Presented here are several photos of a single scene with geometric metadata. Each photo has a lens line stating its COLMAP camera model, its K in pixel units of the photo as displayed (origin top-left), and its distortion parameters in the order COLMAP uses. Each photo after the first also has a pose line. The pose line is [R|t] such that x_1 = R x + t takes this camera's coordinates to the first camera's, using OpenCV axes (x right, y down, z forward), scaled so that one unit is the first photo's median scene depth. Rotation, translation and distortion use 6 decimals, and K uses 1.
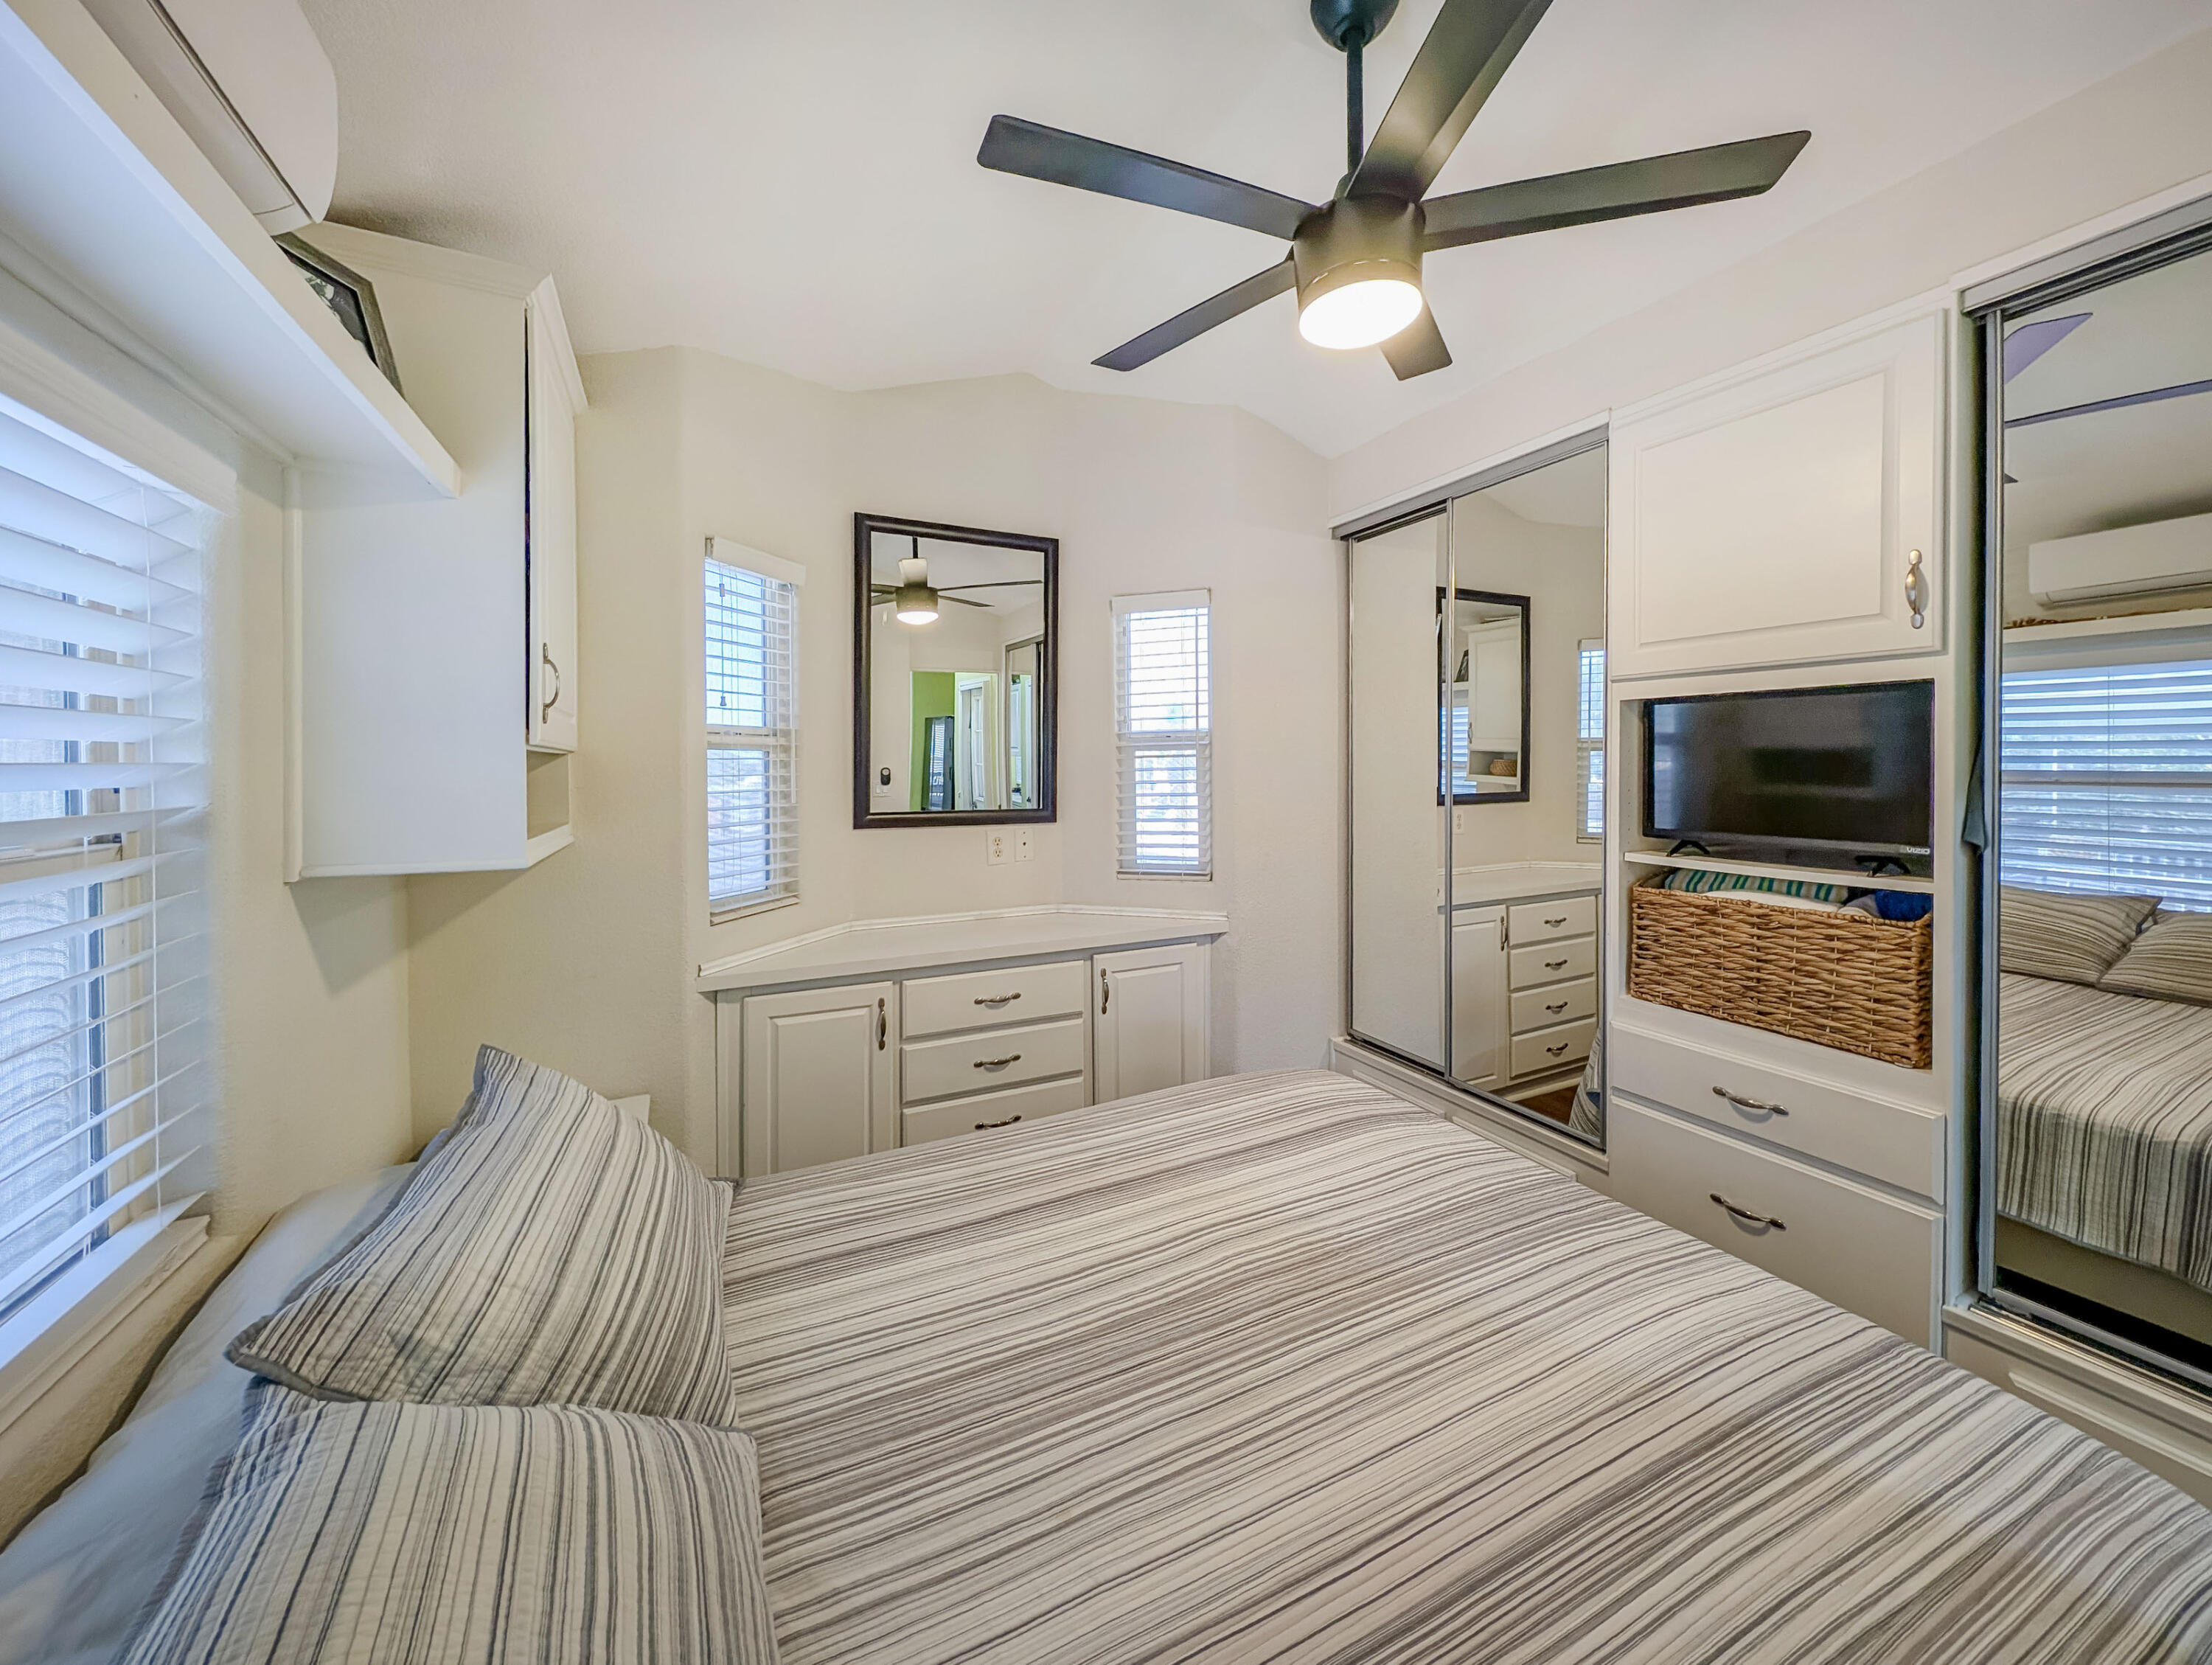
lens RADIAL K [[841.9, 0, 1108.1], [0, 841.9, 763.0], [0, 0, 1]] dist [-0.001293, -0.000309]
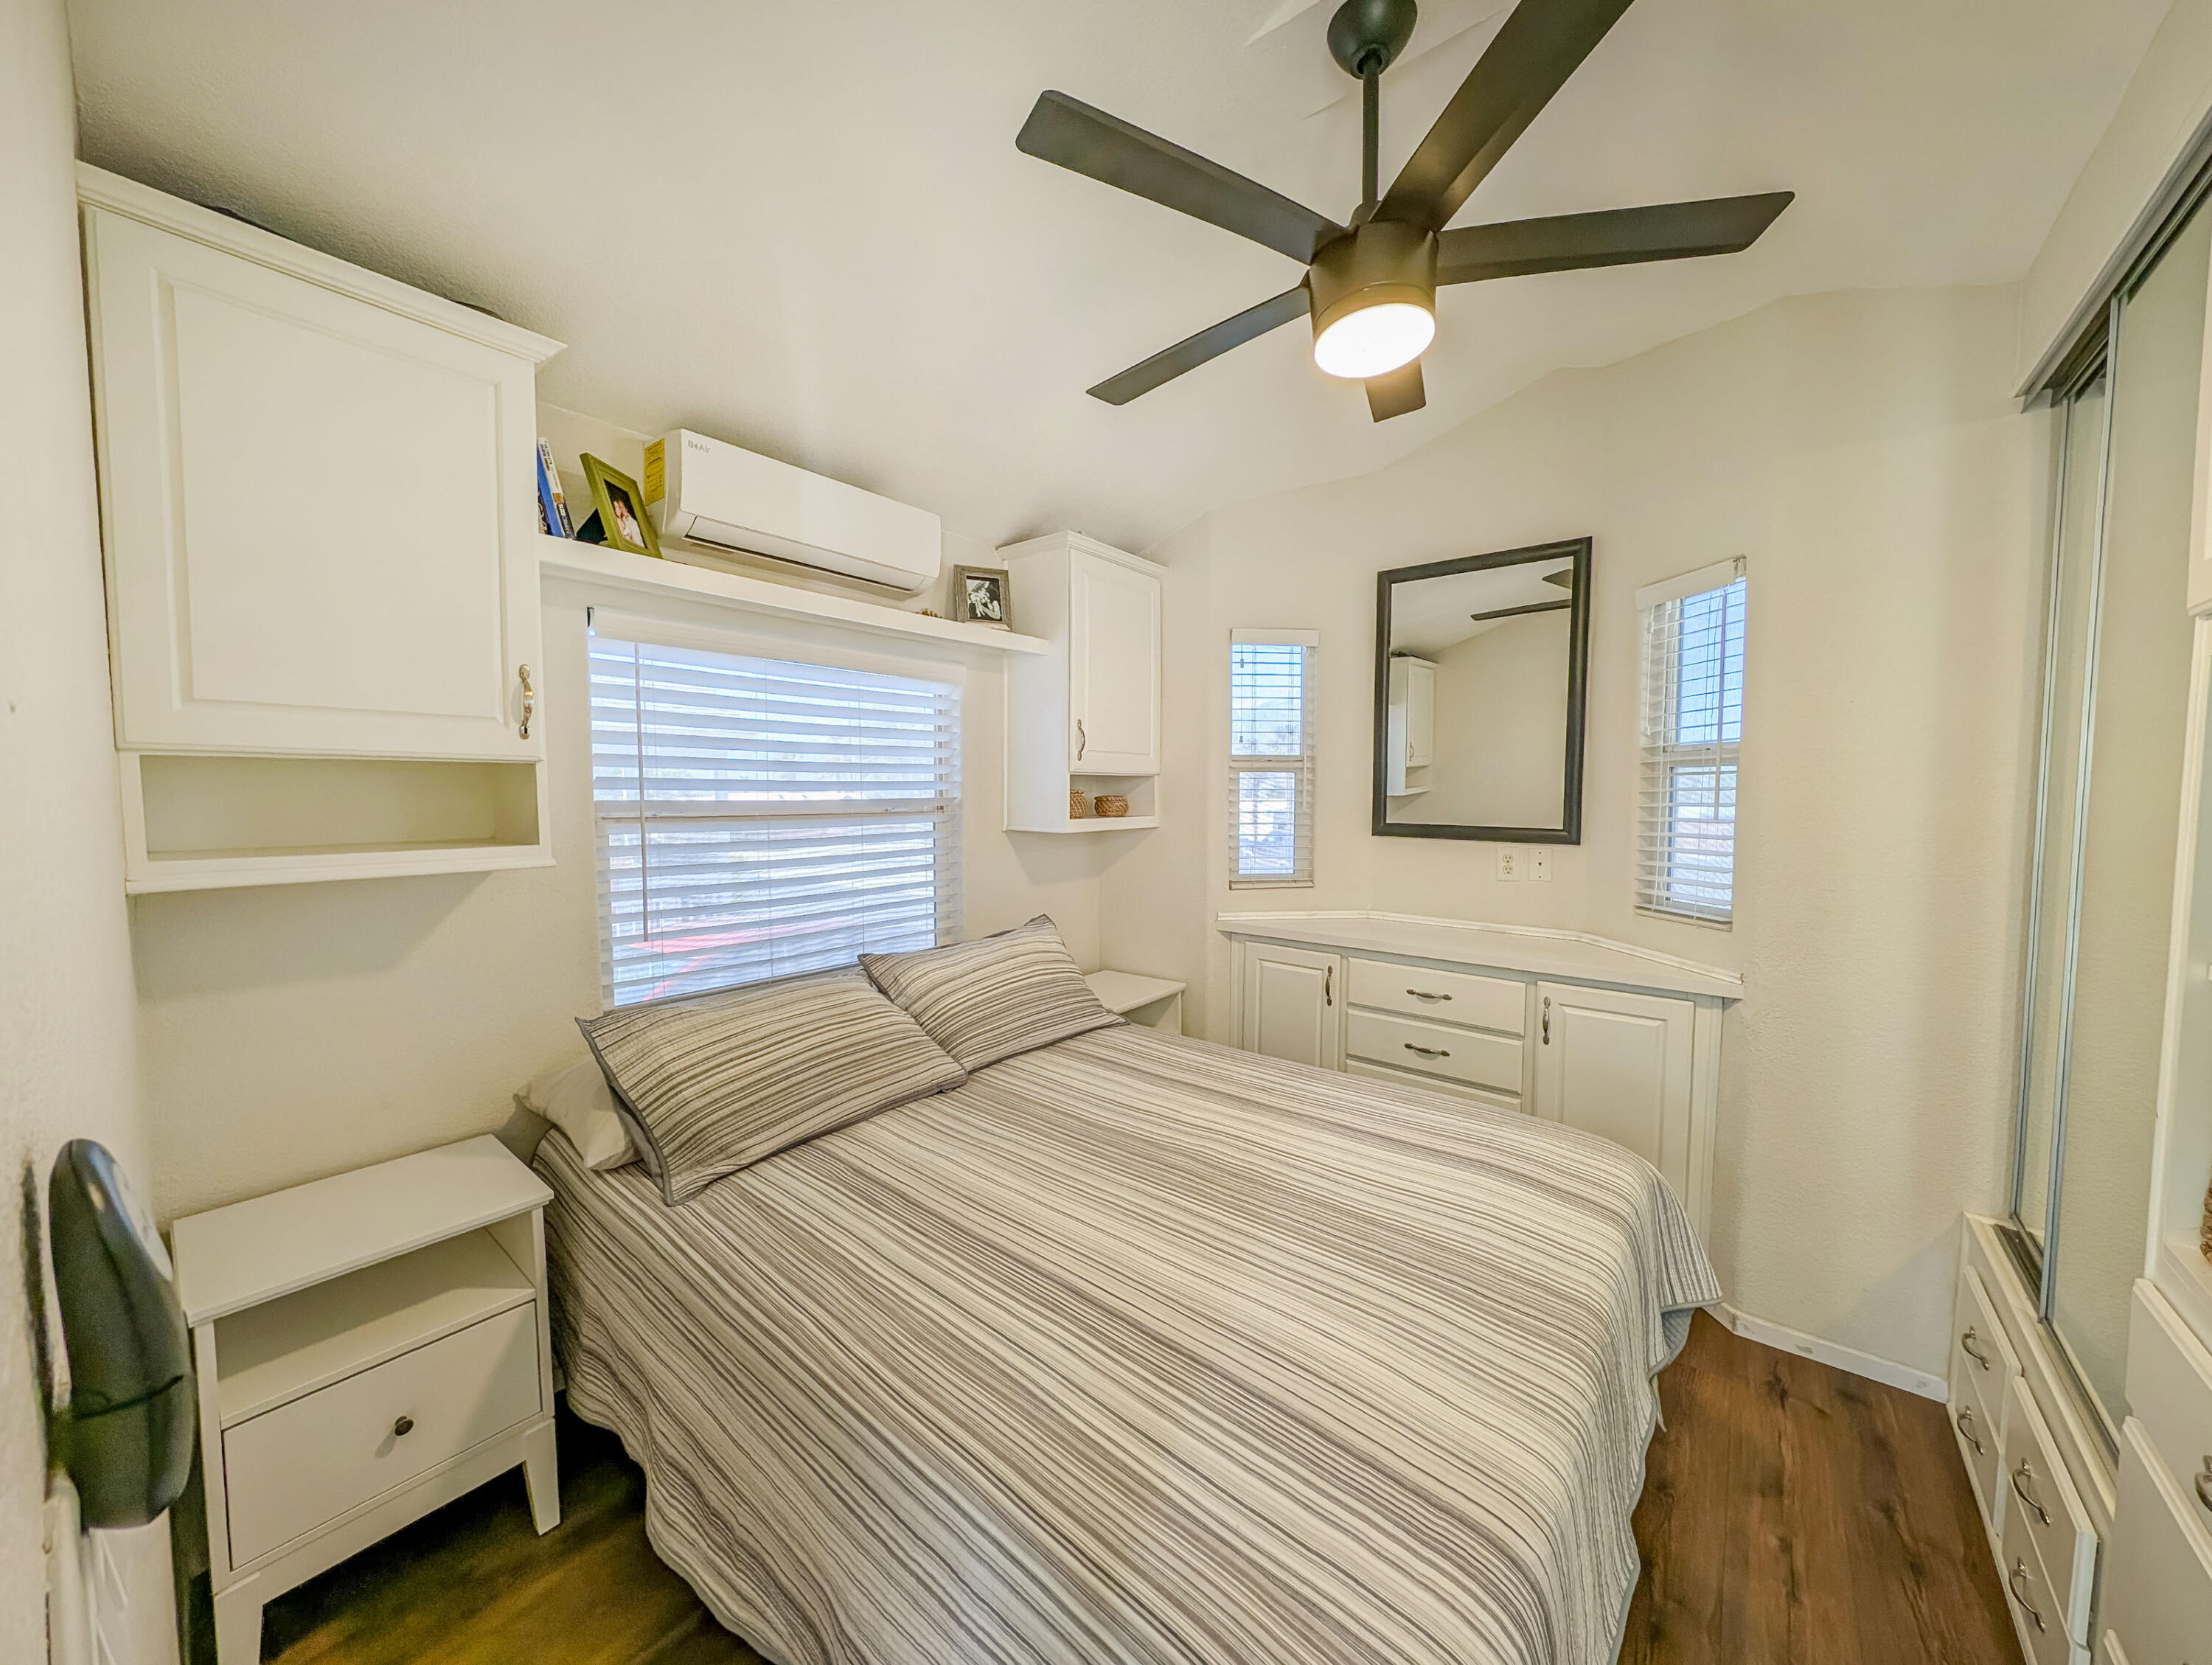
lens RADIAL K [[843.9, 0, 1106.0], [0, 843.9, 832.5], [0, 0, 1]] dist [-0.042435, 0.010047]
pose [[0.368619, 0.055599, -0.927916, 0.835117], [-0.000261, 0.998216, 0.059707, 0.001852], [0.929581, -0.021767, 0.367976, 0.236044]]
